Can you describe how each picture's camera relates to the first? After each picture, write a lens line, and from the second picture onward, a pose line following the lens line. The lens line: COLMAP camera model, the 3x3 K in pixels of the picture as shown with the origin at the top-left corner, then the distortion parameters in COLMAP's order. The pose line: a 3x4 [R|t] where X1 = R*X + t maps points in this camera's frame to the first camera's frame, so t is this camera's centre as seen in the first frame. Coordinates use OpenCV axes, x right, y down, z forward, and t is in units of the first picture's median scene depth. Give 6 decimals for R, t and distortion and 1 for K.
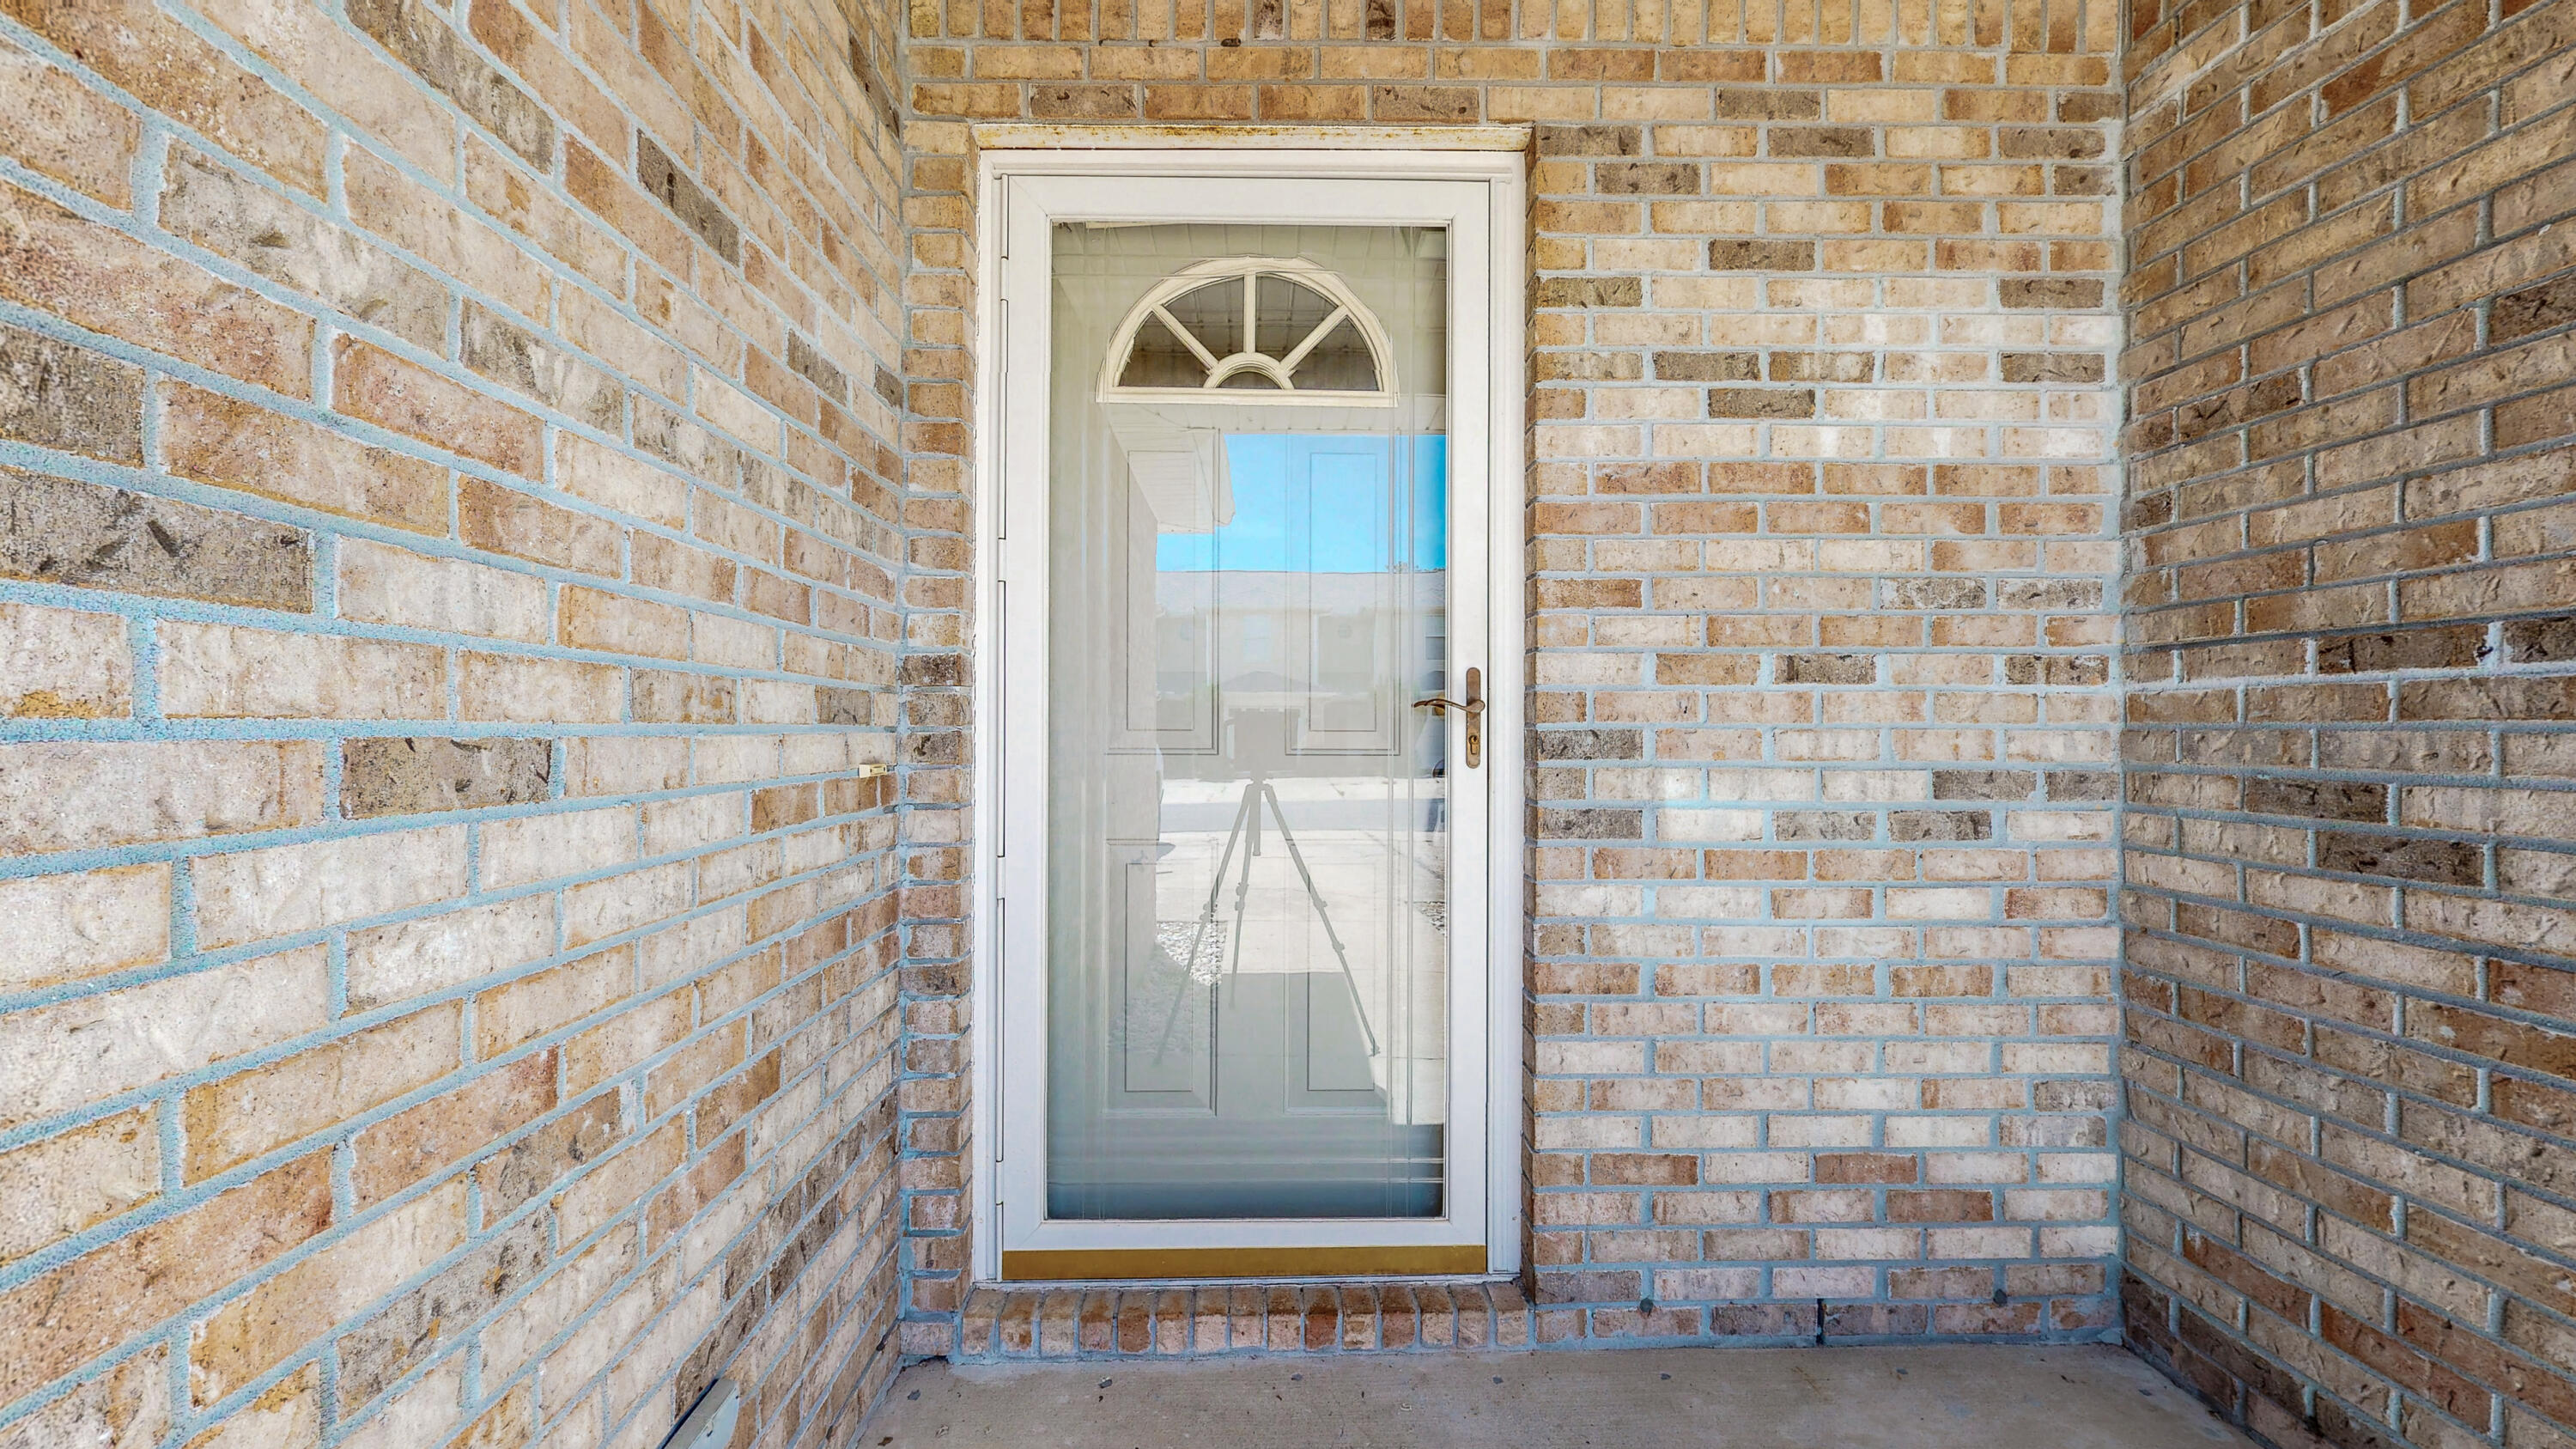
lens RADIAL K [[1000.4, 0, 1286.0], [0, 1000.4, 723.6], [0, 0, 1]] dist [0.007991, 0.000114]
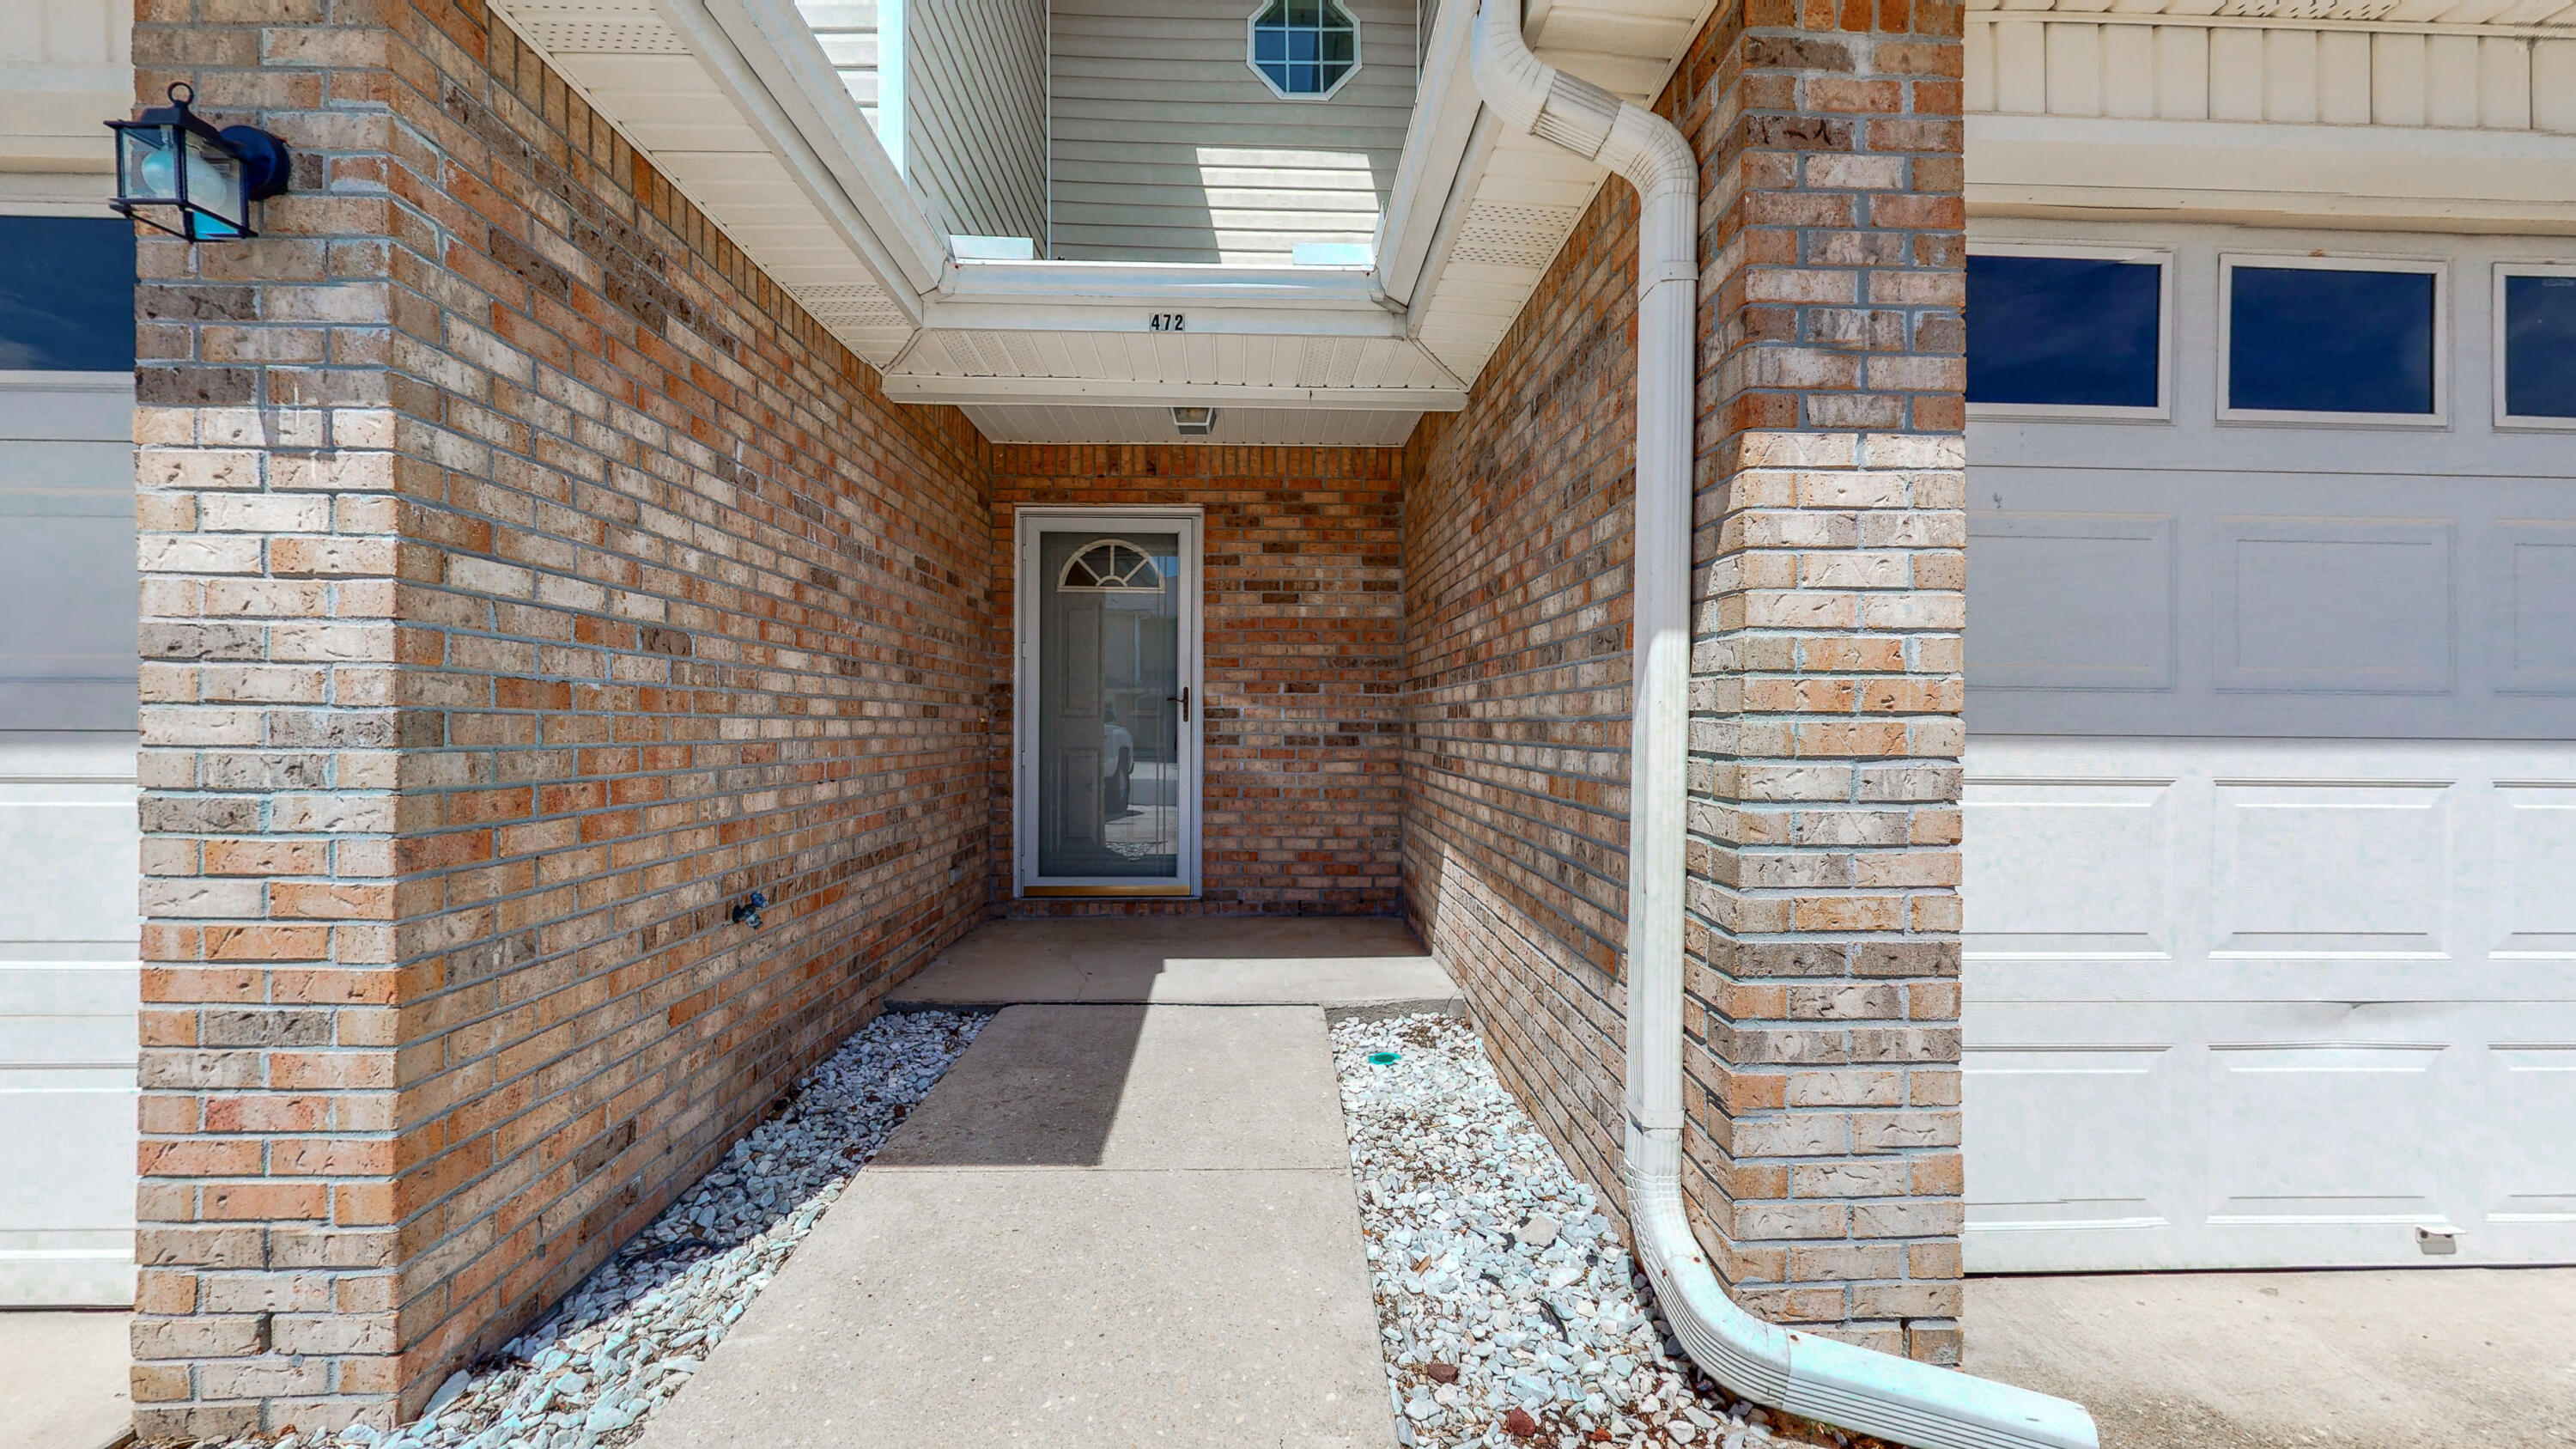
lens RADIAL K [[1000.4, 0, 1285.3], [0, 1000.4, 727.1], [0, 0, 1]] dist [0.007991, 0.000114]
pose [[0.999992, 0.002120, 0.003313, 0.478259], [-0.002147, 0.999965, 0.008056, 0.037039], [-0.003296, -0.008063, 0.999962, -1.951648]]
